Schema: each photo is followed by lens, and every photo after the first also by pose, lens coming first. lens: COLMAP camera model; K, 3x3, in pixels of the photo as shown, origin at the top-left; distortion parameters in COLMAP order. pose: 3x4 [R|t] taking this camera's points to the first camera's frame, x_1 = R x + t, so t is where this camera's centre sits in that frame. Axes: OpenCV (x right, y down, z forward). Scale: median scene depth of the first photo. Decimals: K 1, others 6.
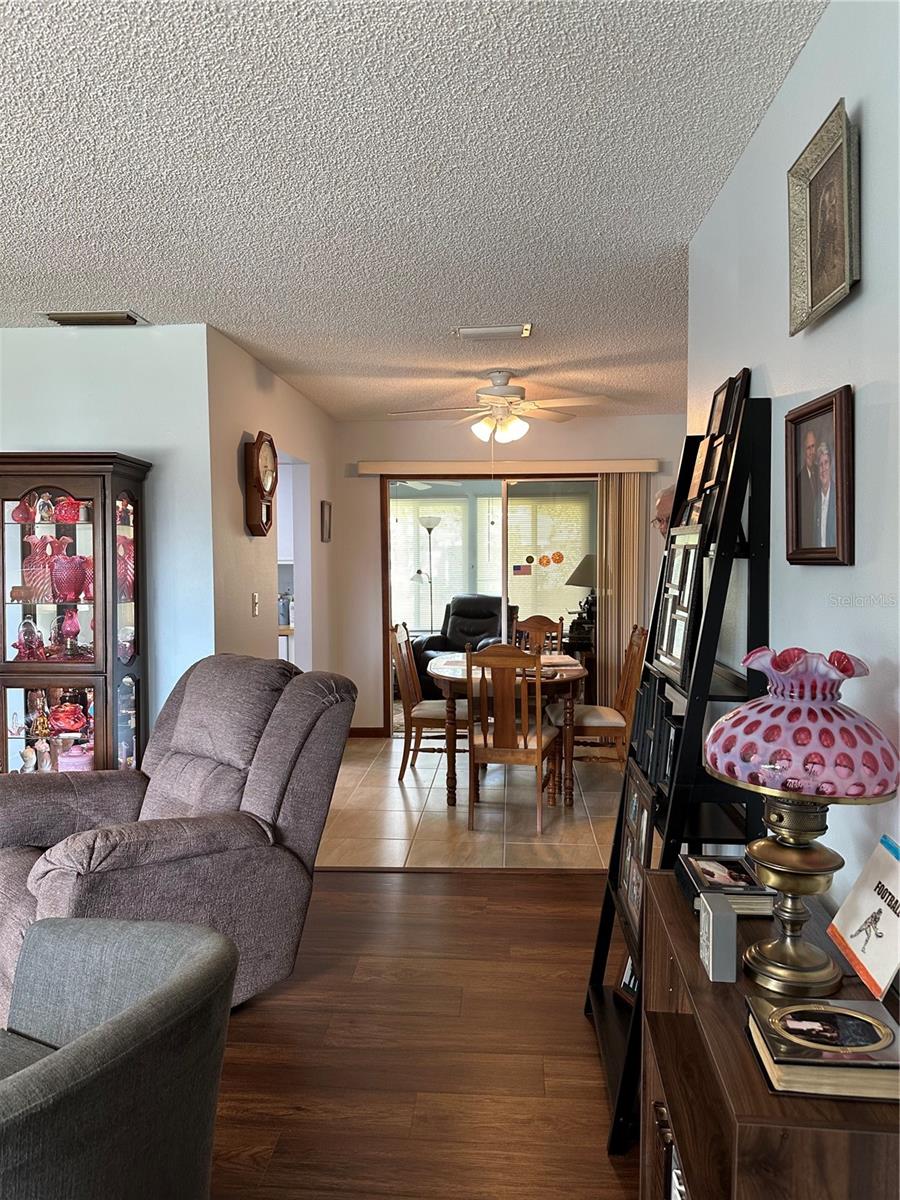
lens RADIAL K [[850.9, 0, 447.8], [0, 850.9, 598.9], [0, 0, 1]] dist [0.068268, -0.075649]
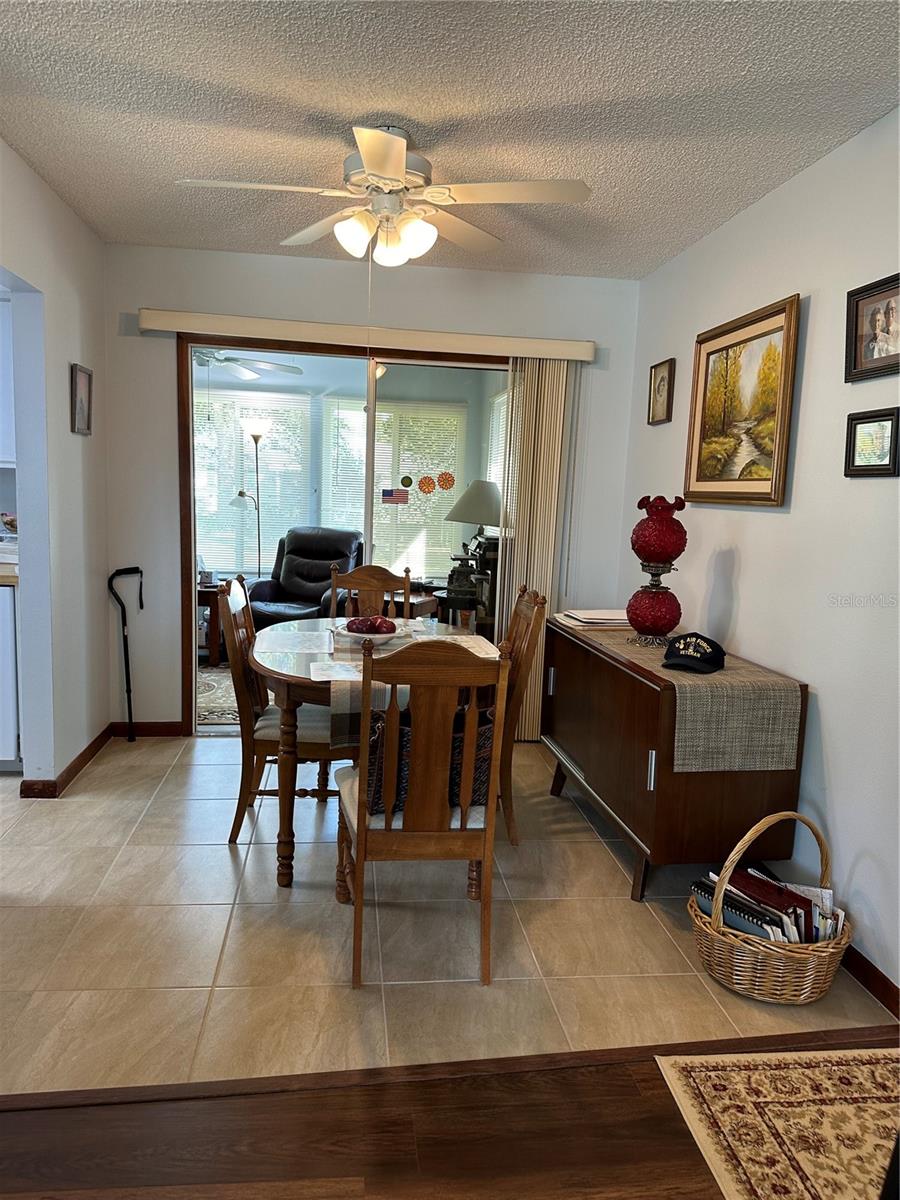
lens RADIAL K [[850.9, 0, 451.4], [0, 850.9, 611.9], [0, 0, 1]] dist [0.068268, -0.075649]
pose [[0.979578, 0.016545, 0.200382, -0.003903], [-0.035246, 0.995307, 0.090124, -0.004439], [-0.197950, -0.095346, 0.975564, 0.310927]]
